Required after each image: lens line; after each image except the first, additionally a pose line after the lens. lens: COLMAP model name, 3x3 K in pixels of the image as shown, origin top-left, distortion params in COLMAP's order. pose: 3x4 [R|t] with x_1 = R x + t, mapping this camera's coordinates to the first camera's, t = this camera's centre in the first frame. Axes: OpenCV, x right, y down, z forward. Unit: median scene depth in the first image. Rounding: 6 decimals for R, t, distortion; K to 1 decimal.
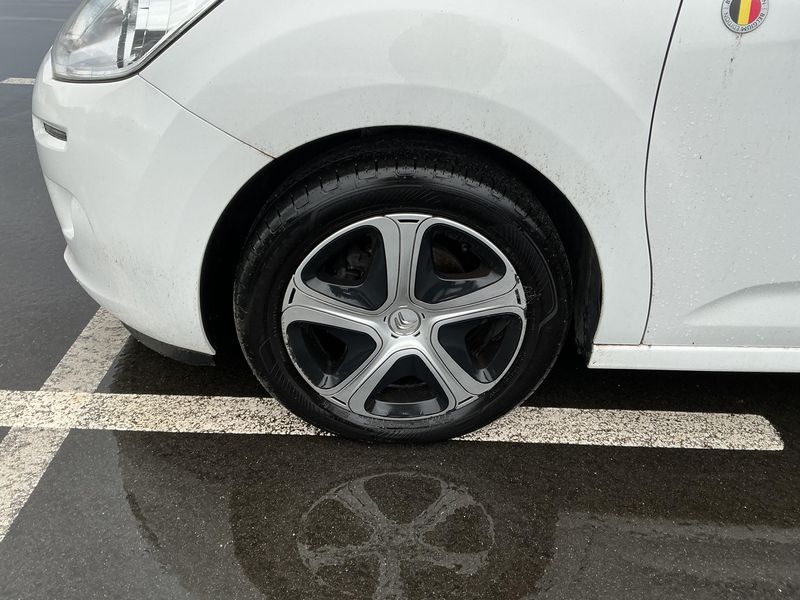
lens RADIAL K [[652.8, 0, 400.0], [0, 652.8, 300.0], [0, 0, 1]] dist [0.088696, -0.169287]
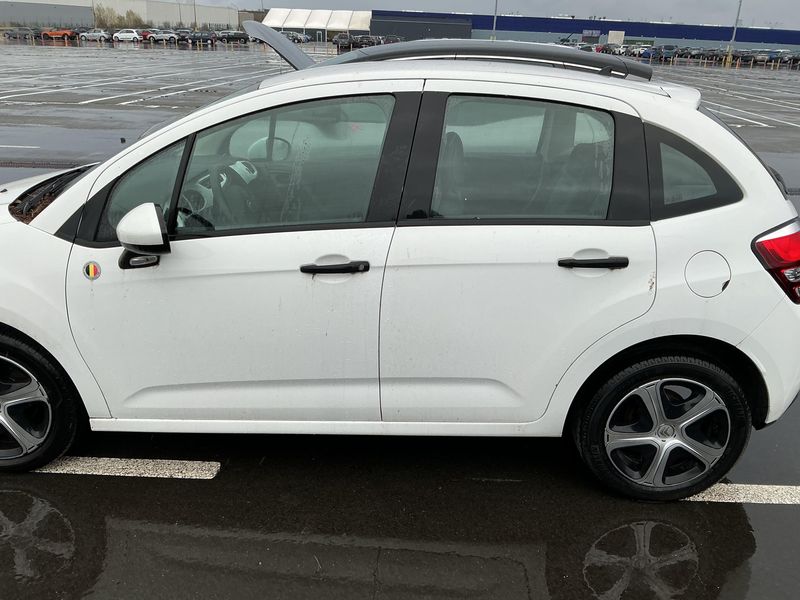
lens RADIAL K [[652.8, 0, 400.0], [0, 652.8, 300.0], [0, 0, 1]] dist [0.088696, -0.169287]
pose [[0.999927, 0.005188, -0.010909, 1.212535], [-0.007157, 0.981957, -0.188971, 0.085441], [0.009732, 0.189036, 0.981922, -0.982536]]
